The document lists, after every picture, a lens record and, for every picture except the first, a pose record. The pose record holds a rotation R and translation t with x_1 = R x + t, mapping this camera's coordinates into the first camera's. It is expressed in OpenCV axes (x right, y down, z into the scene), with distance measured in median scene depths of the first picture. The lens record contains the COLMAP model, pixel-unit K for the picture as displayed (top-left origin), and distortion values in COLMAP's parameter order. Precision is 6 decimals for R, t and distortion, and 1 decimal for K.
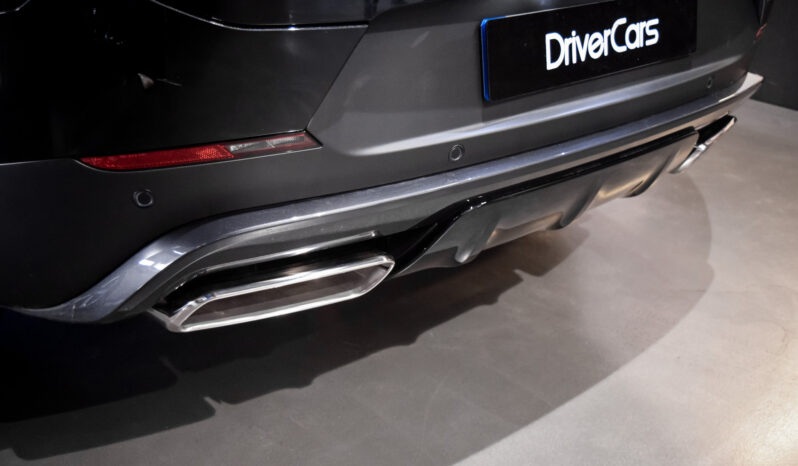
lens RADIAL K [[942.0, 0, 399.0], [0, 942.0, 233.0], [0, 0, 1]] dist [-0.025016, -0.013242]
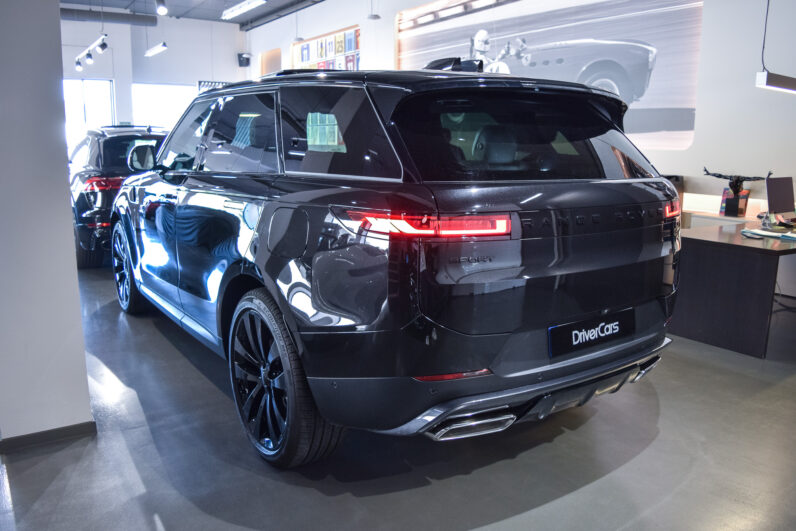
lens RADIAL K [[630.8, 0, 398.0], [0, 630.8, 265.5], [0, 0, 1]] dist [-0.087345, 0.008330]
pose [[0.992068, 0.002980, -0.125663, -0.100595], [-0.031267, 0.974147, -0.223741, 0.017161], [0.121748, 0.225896, 0.966514, -0.730911]]
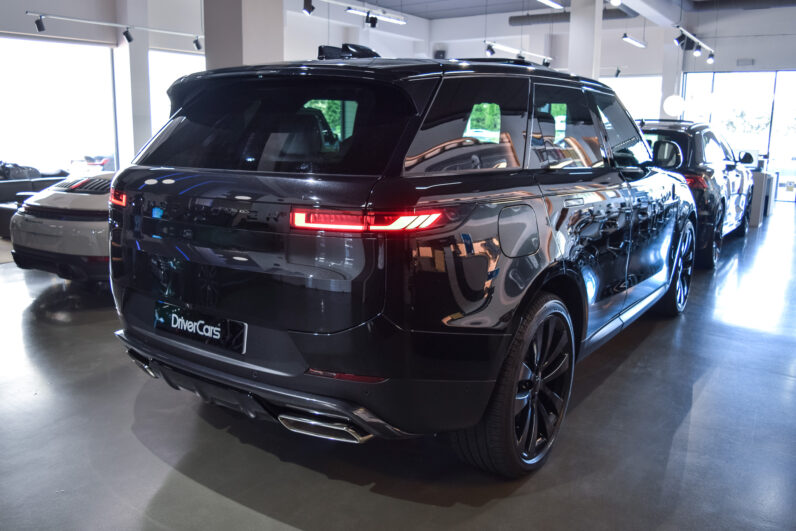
lens RADIAL K [[668.6, 0, 398.0], [0, 668.6, 265.5], [0, 0, 1]] dist [-0.089057, 0.002523]
pose [[0.206243, 0.162040, -0.964991, 1.915396], [-0.394559, 0.916236, 0.069526, -0.658473], [0.895426, 0.366407, 0.252902, 0.936252]]
